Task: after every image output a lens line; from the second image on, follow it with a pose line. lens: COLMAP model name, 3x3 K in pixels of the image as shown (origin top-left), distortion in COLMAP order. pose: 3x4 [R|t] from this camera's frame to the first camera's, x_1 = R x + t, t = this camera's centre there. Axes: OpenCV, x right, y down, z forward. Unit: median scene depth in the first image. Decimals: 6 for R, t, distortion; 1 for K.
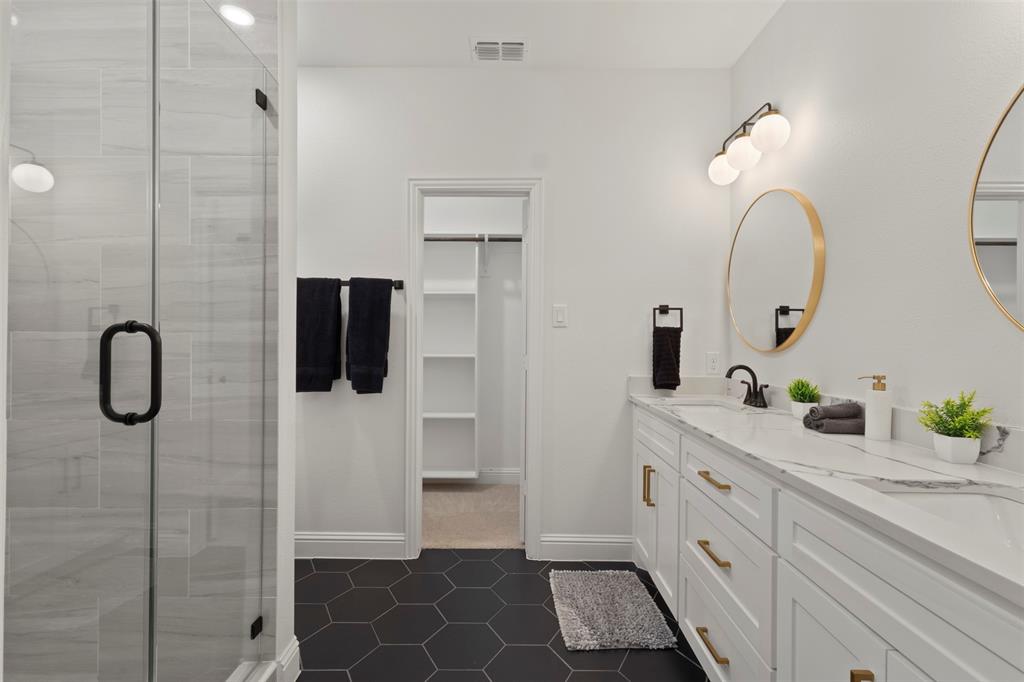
lens RADIAL K [[471.0, 0, 509.0], [0, 471.0, 342.1], [0, 0, 1]] dist [0.004282, 0.003555]
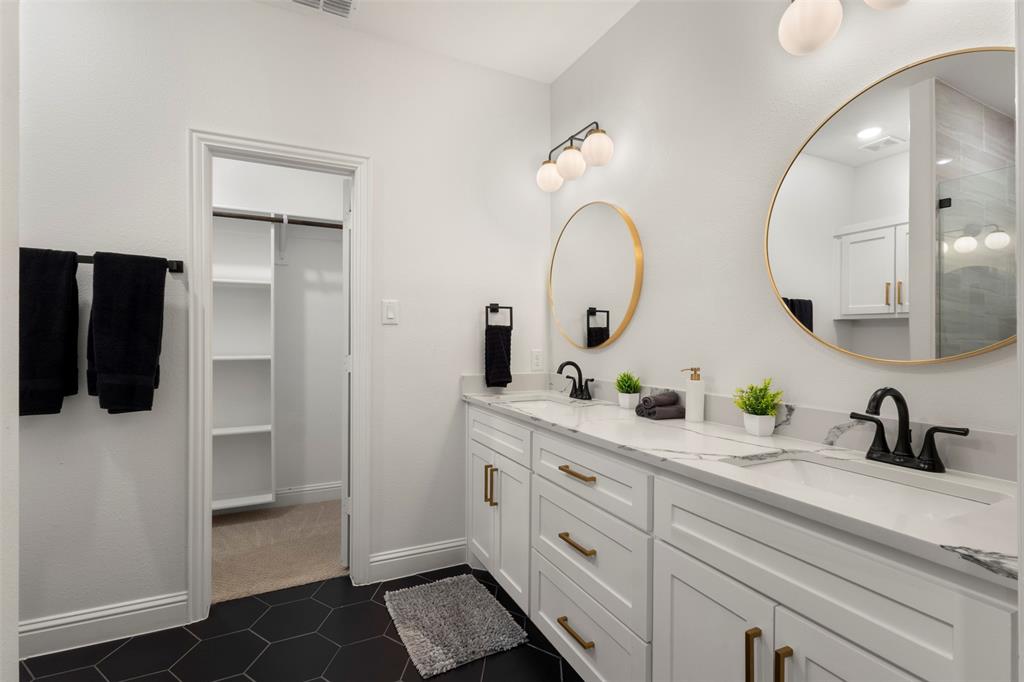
lens RADIAL K [[471.0, 0, 507.9], [0, 471.0, 342.7], [0, 0, 1]] dist [0.004282, 0.003555]
pose [[0.898837, -0.006227, 0.438239, -0.091433], [0.004288, 0.999976, 0.005414, -0.000203], [-0.438262, -0.002987, 0.898842, 0.081909]]
